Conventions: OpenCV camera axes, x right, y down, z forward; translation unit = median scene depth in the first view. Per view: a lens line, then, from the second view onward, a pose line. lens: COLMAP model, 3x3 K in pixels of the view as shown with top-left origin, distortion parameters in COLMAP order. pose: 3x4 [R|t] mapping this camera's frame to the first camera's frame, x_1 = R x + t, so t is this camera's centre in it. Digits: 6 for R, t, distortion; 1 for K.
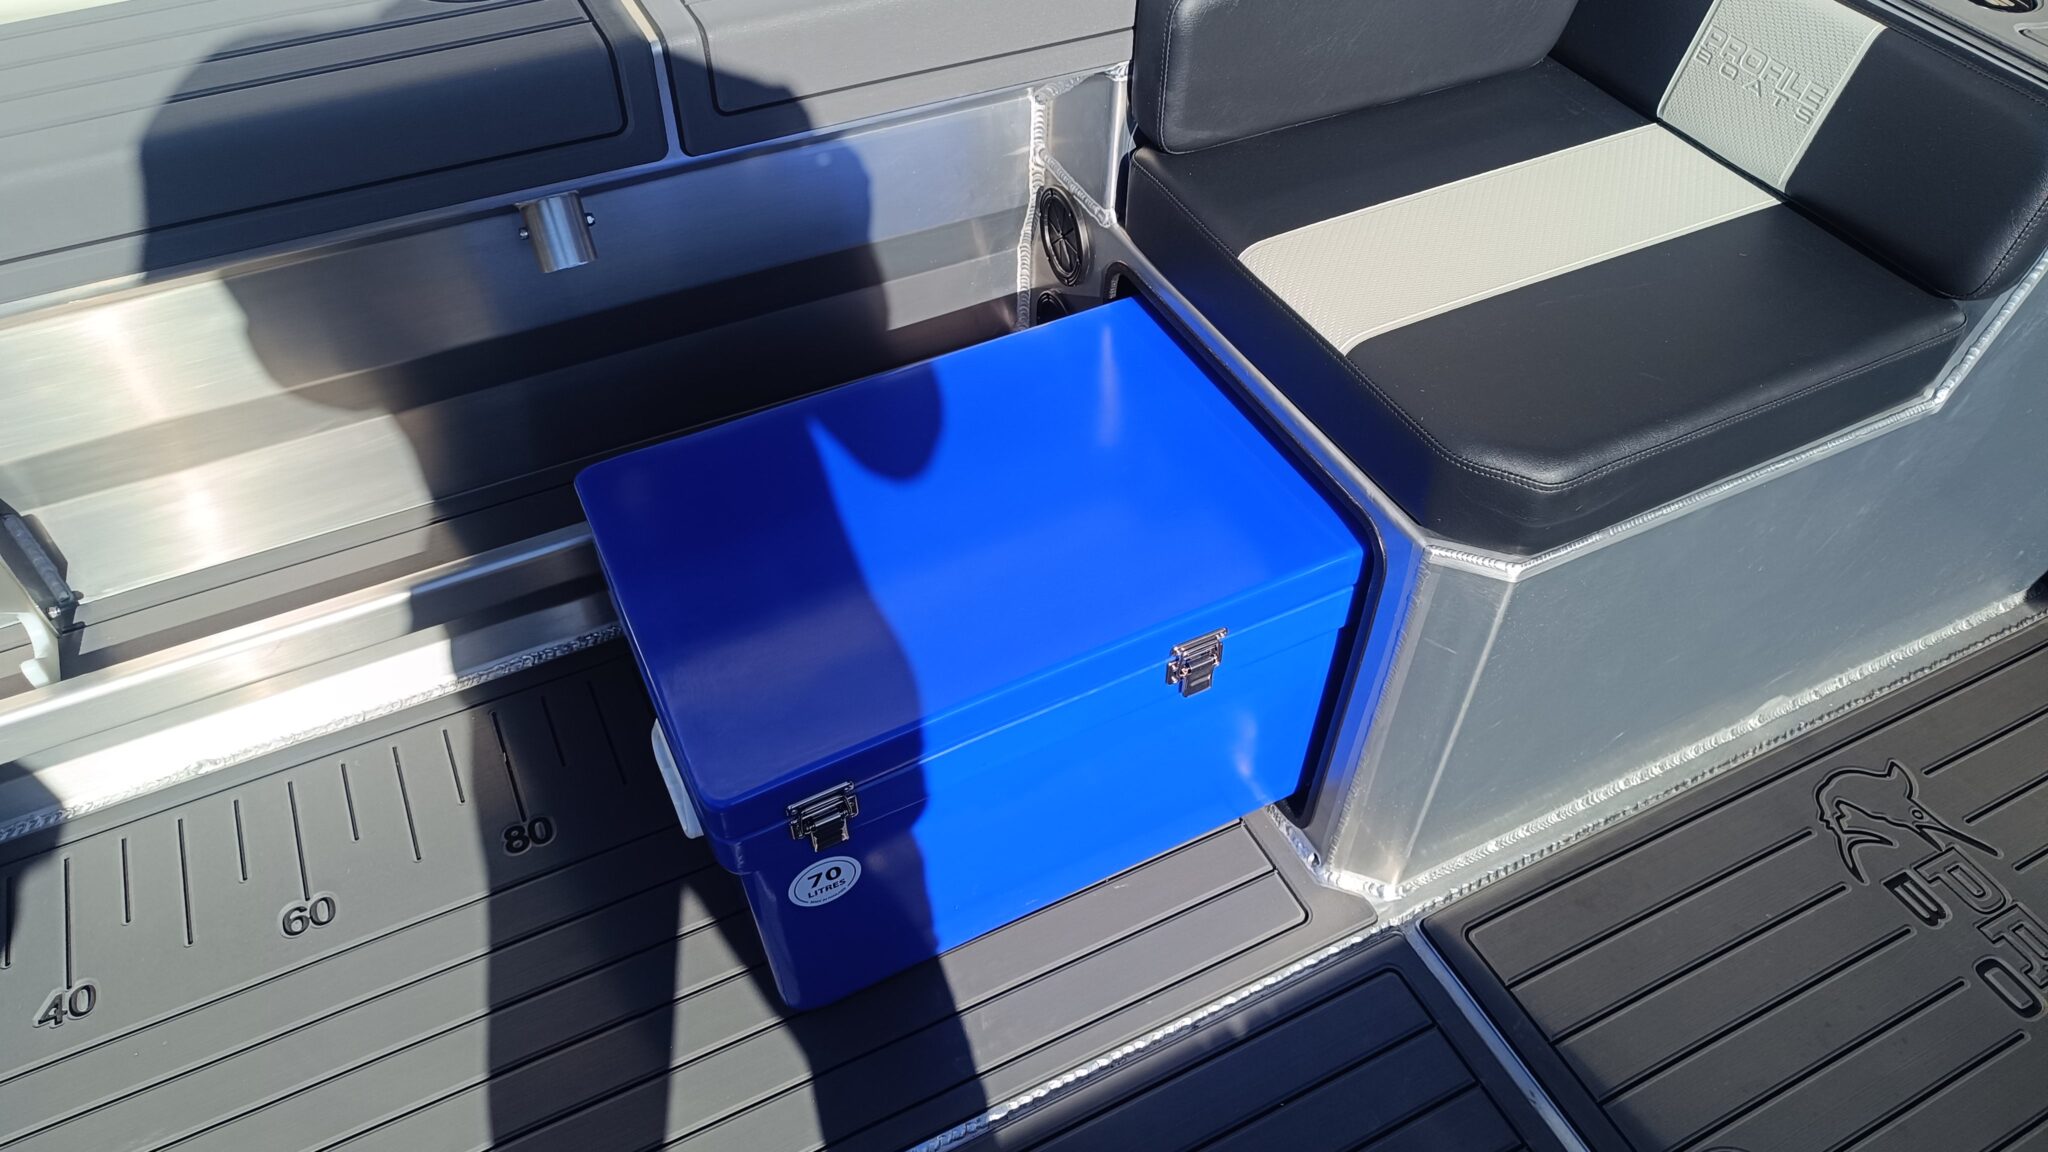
lens RADIAL K [[1396.2, 0, 1024.0], [0, 1396.2, 576.0], [0, 0, 1]] dist [0.011961, 0.003356]
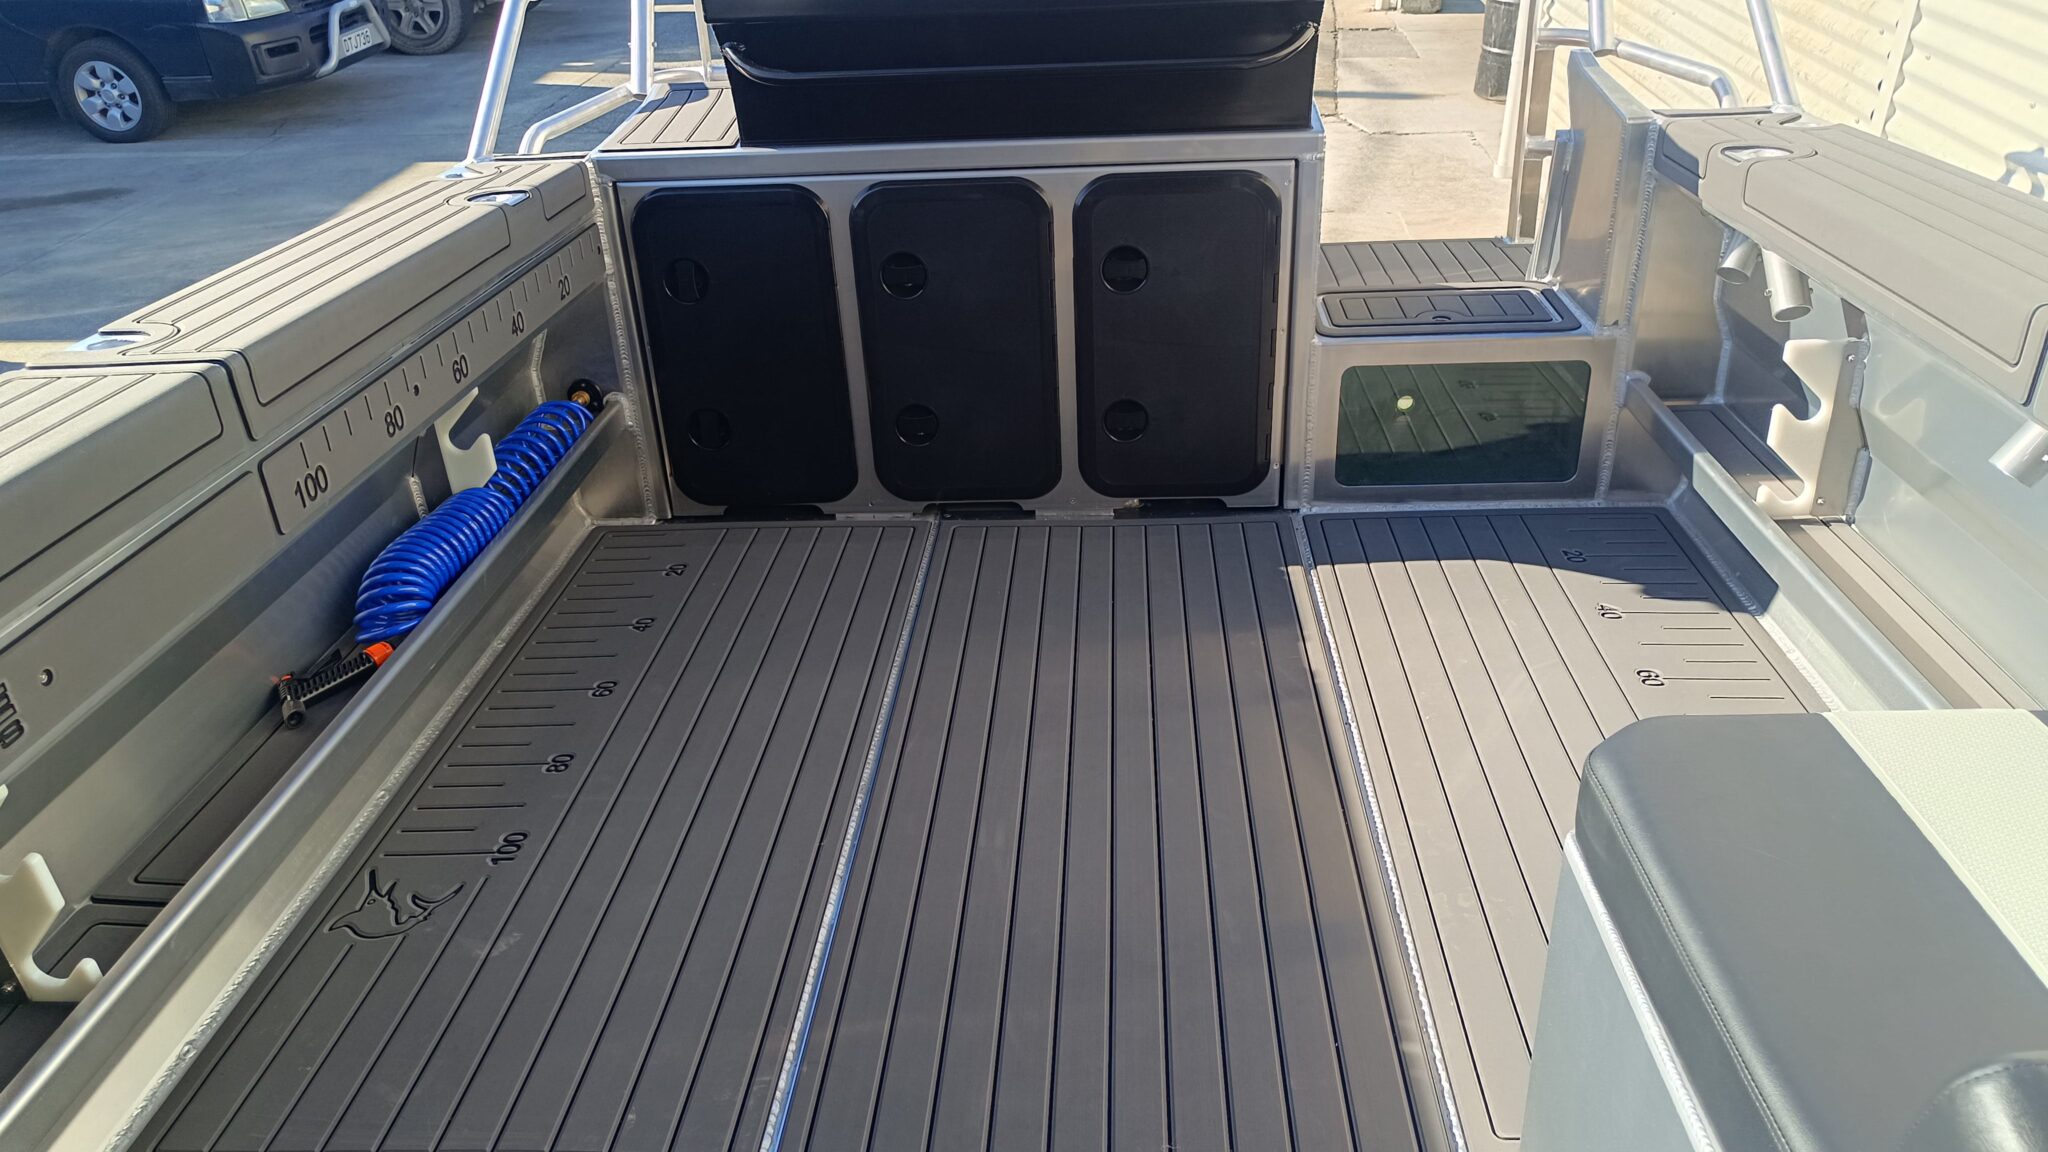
lens RADIAL K [[1396.2, 0, 1024.0], [0, 1396.2, 576.0], [0, 0, 1]] dist [0.011961, 0.003356]
pose [[-0.503465, 0.415306, -0.757657, 1.019148], [-0.591855, 0.473085, 0.652609, -0.435247], [0.629468, 0.776989, 0.007619, 0.456002]]
